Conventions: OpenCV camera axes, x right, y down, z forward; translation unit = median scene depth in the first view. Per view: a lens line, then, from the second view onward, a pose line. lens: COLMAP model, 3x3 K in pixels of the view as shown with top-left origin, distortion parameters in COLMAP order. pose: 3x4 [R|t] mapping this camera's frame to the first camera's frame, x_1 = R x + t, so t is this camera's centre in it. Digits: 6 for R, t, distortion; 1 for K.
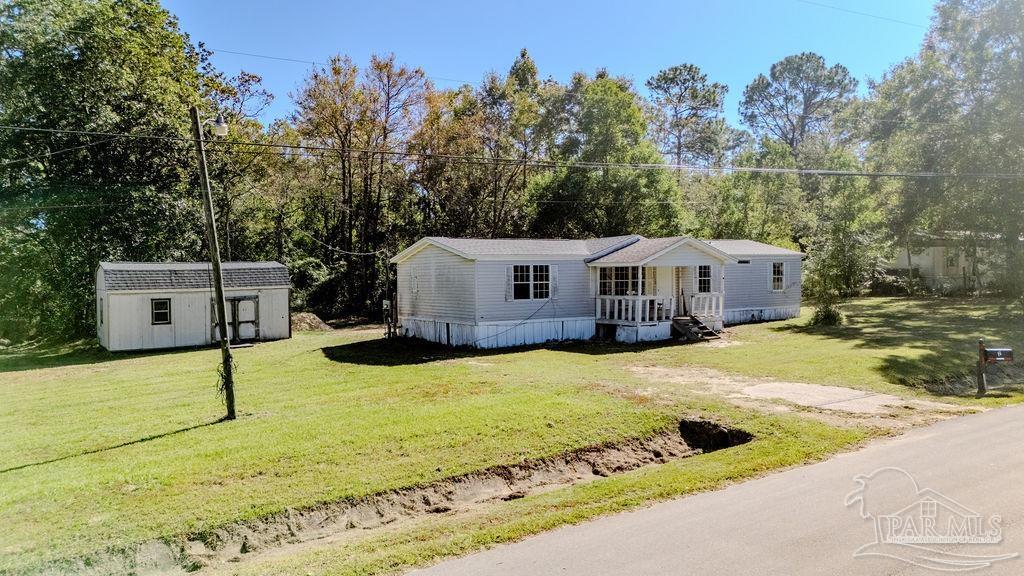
lens RADIAL K [[750.0, 0, 512.0], [0, 750.0, 288.0], [0, 0, 1]] dist [0.065239, -0.052342]
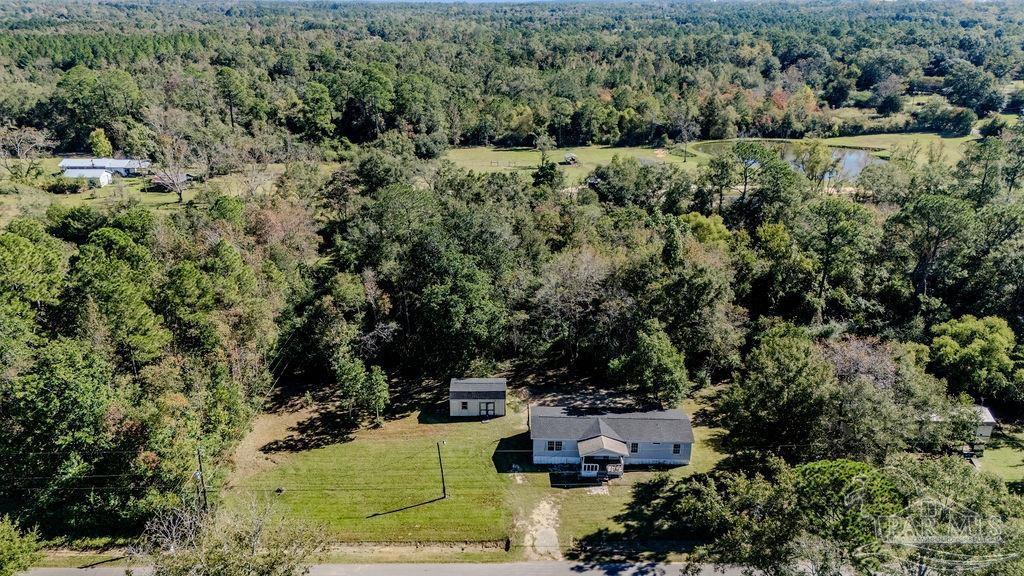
lens RADIAL K [[749.4, 0, 512.0], [0, 749.4, 288.0], [0, 0, 1]] dist [0.093026, -0.107414]
pose [[0.833658, 0.214306, -0.509005, 1.073688], [-0.027554, 0.936635, 0.349222, -1.381208], [0.551593, -0.277107, 0.786738, -1.094431]]
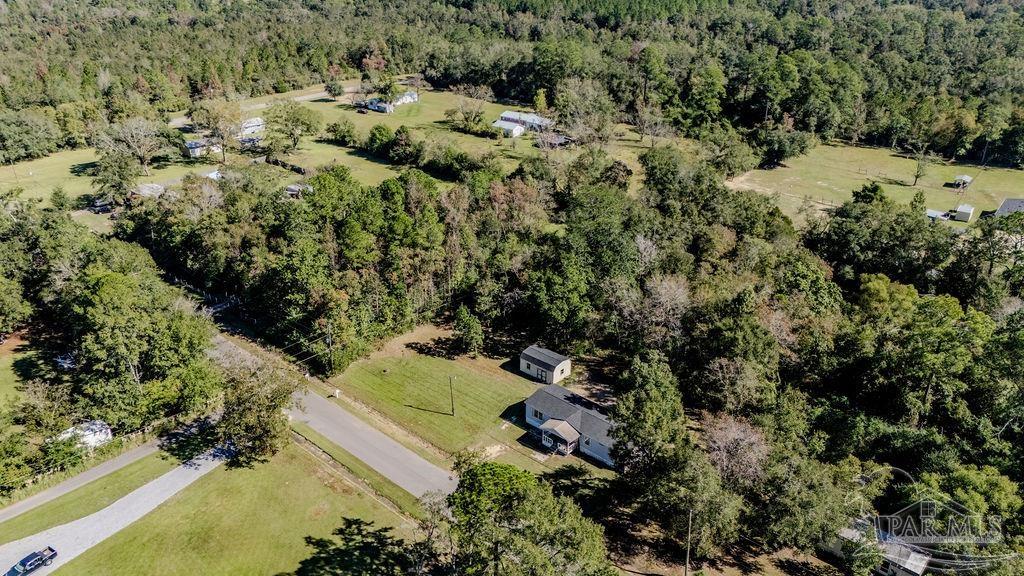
lens RADIAL K [[741.9, 0, 512.0], [0, 741.9, 288.0], [0, 0, 1]] dist [0.088701, -0.103681]
pose [[0.260986, 0.428132, -0.865211, 2.552365], [-0.030169, 0.899453, 0.435975, -1.908923], [0.964871, -0.087682, 0.247661, -0.038533]]
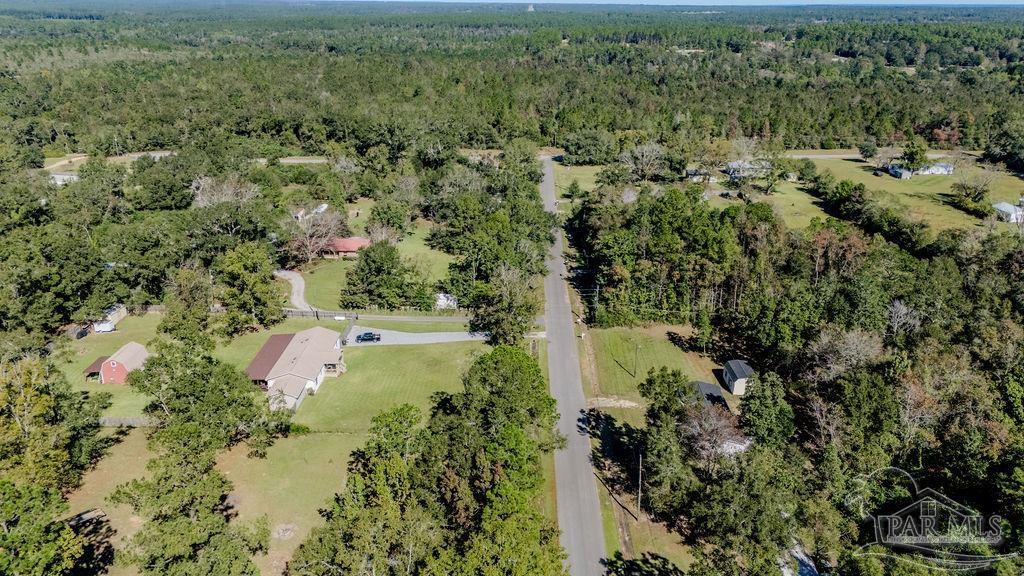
lens RADIAL K [[741.9, 0, 512.0], [0, 741.9, 288.0], [0, 0, 1]] dist [0.088701, -0.103681]
pose [[-0.562561, 0.305668, -0.768175, 3.249882], [-0.013916, 0.925511, 0.378466, -1.944846], [0.826639, 0.223600, -0.516402, 1.956459]]
